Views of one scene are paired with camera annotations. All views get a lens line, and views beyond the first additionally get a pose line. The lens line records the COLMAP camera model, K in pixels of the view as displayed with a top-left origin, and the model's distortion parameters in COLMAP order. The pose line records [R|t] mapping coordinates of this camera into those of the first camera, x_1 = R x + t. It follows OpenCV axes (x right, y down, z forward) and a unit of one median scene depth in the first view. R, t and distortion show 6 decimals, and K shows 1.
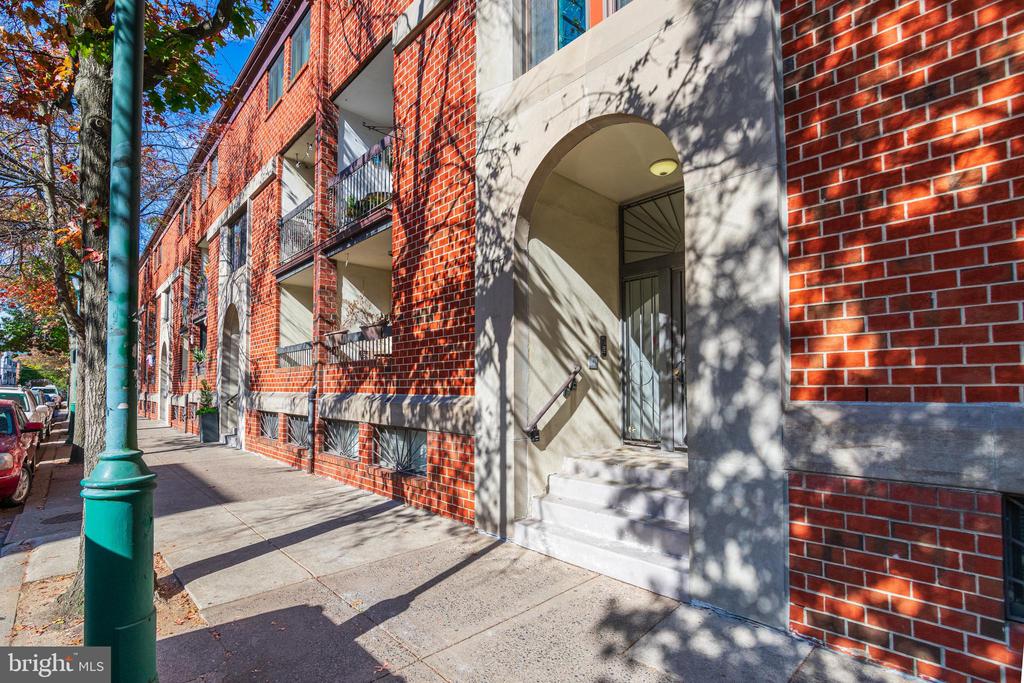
lens RADIAL K [[463.8, 0, 510.2], [0, 463.8, 370.6], [0, 0, 1]] dist [-0.018159, -0.000011]
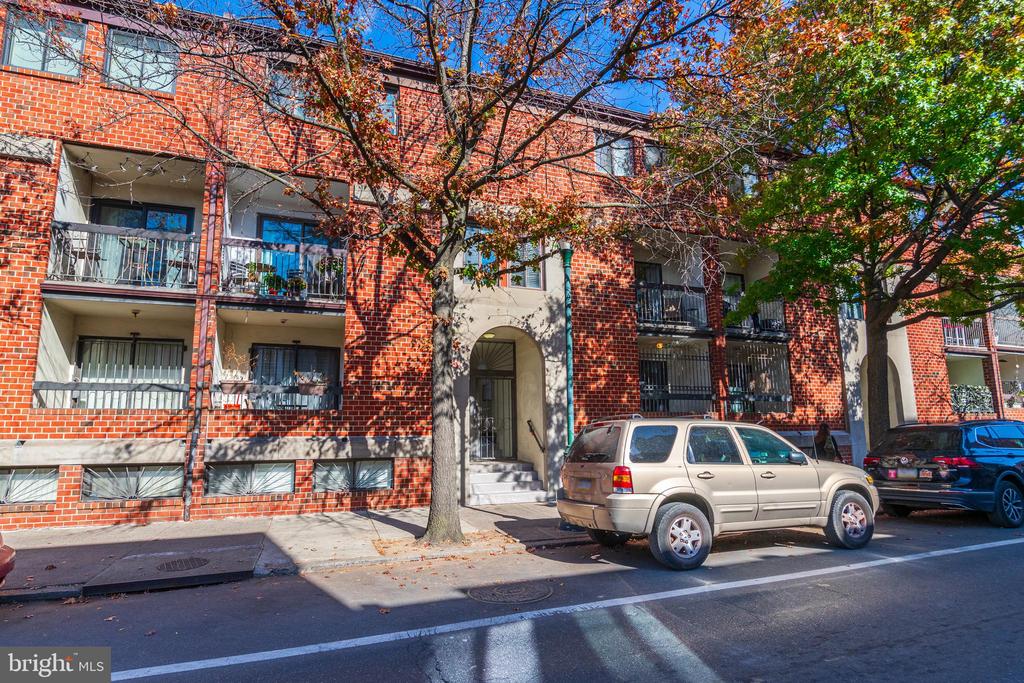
lens RADIAL K [[463.8, 0, 510.2], [0, 463.8, 370.6], [0, 0, 1]] dist [-0.018159, -0.000011]
pose [[0.424928, 0.119802, 0.897264, -1.565048], [-0.022453, 0.992294, -0.121856, 0.014595], [-0.904949, 0.031634, 0.424344, -0.065141]]
